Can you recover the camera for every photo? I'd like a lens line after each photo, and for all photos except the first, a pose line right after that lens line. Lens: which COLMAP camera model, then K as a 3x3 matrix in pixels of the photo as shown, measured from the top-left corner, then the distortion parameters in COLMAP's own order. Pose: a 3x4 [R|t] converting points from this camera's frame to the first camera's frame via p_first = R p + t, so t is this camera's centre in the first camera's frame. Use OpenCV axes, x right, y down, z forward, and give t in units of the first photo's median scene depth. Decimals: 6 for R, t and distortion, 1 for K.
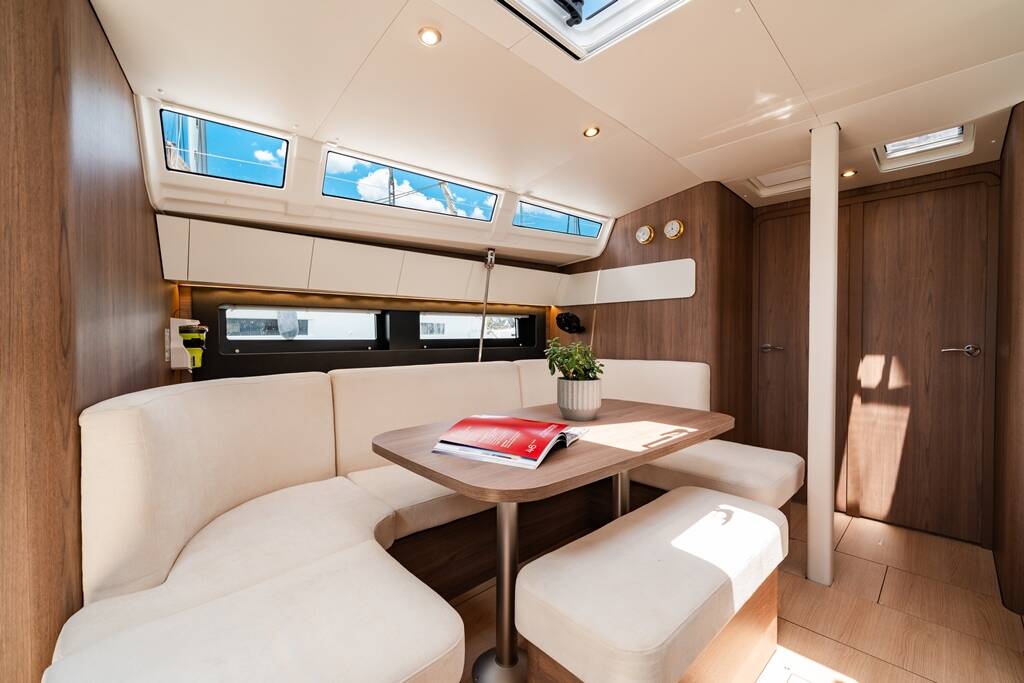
lens RADIAL K [[423.1, 0, 512.0], [0, 423.1, 341.5], [0, 0, 1]] dist [-0.001600, -0.000339]
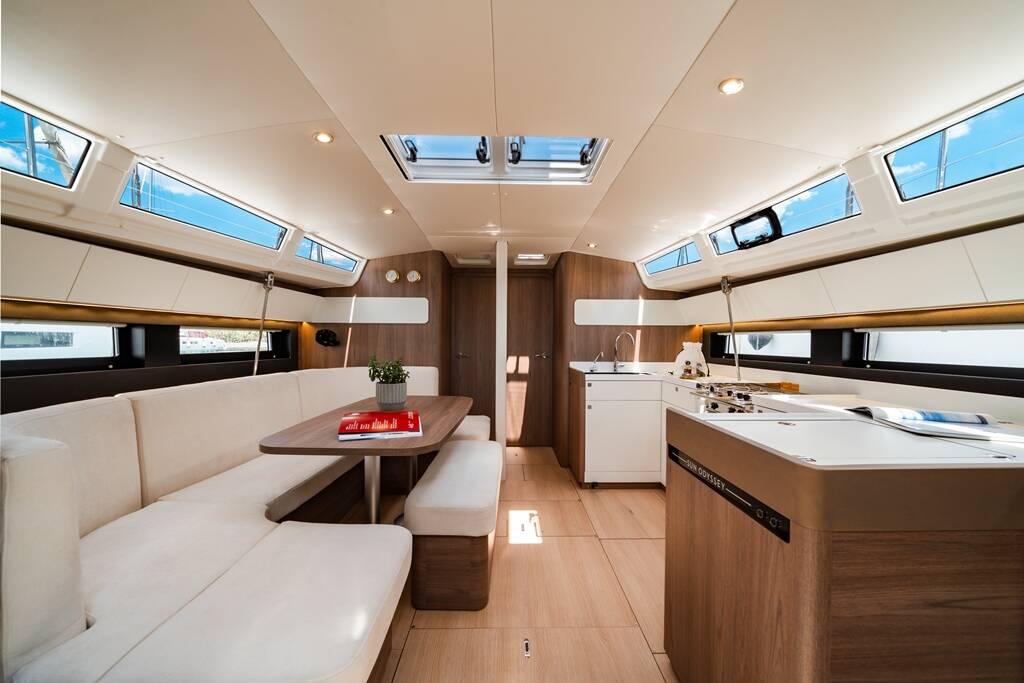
lens RADIAL K [[368.8, 0, 512.0], [0, 368.8, 341.5], [0, 0, 1]] dist [0.000061, -0.000003]
pose [[0.679374, 0.006545, 0.733763, -0.324796], [-0.000672, 0.999965, -0.008296, -0.029566], [-0.733792, 0.005143, 0.679355, -0.119363]]
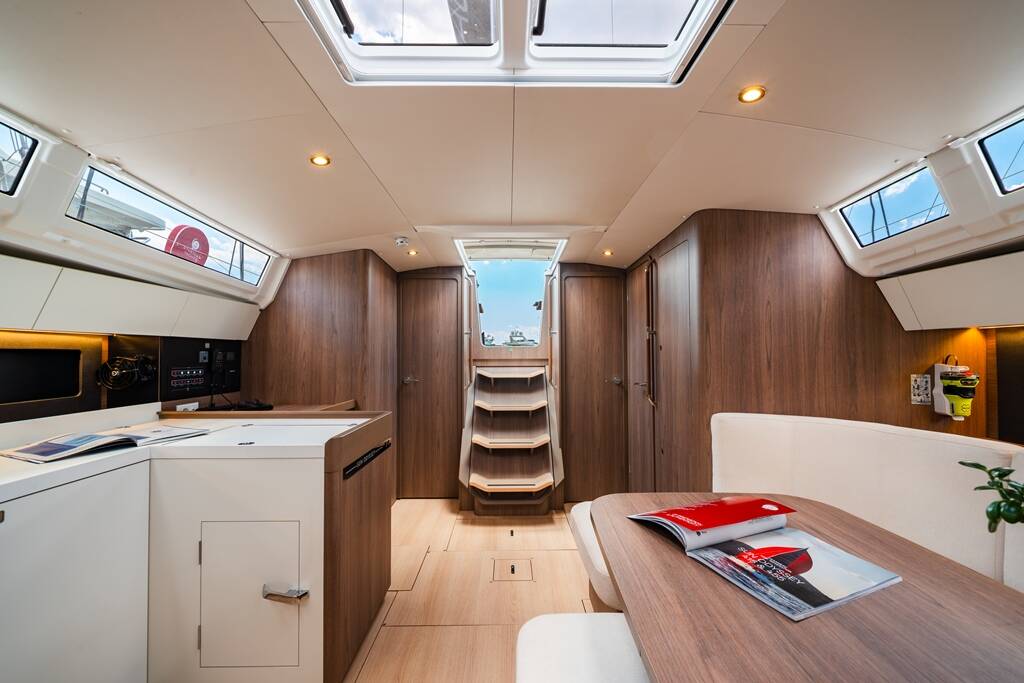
lens RADIAL K [[380.4, 0, 512.0], [0, 380.4, 341.5], [0, 0, 1]] dist [-0.001065, -0.000054]
pose [[-0.683665, -0.014882, -0.729644, 0.411456], [-0.001087, 0.999812, -0.019374, -0.062509], [0.729795, -0.012452, -0.683552, 0.591688]]
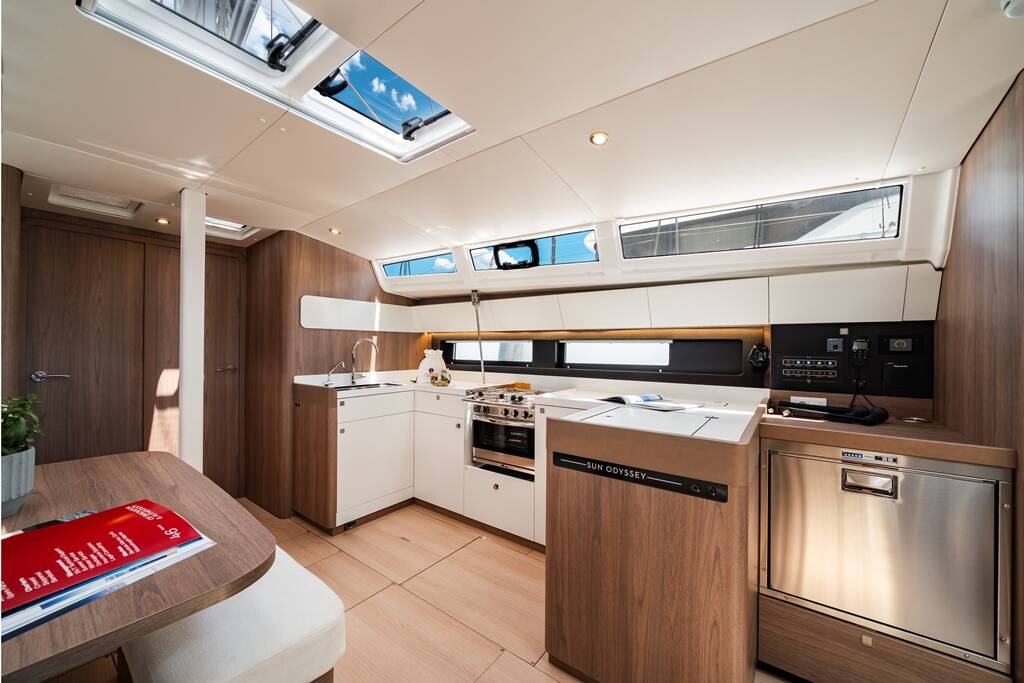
lens RADIAL K [[380.4, 0, 512.0], [0, 380.4, 341.5], [0, 0, 1]] dist [-0.001065, -0.000054]
pose [[-0.163521, 0.016989, 0.986394, -0.334999], [0.004635, 0.999854, -0.016453, -0.041946], [-0.986529, 0.001882, -0.163576, 0.203899]]
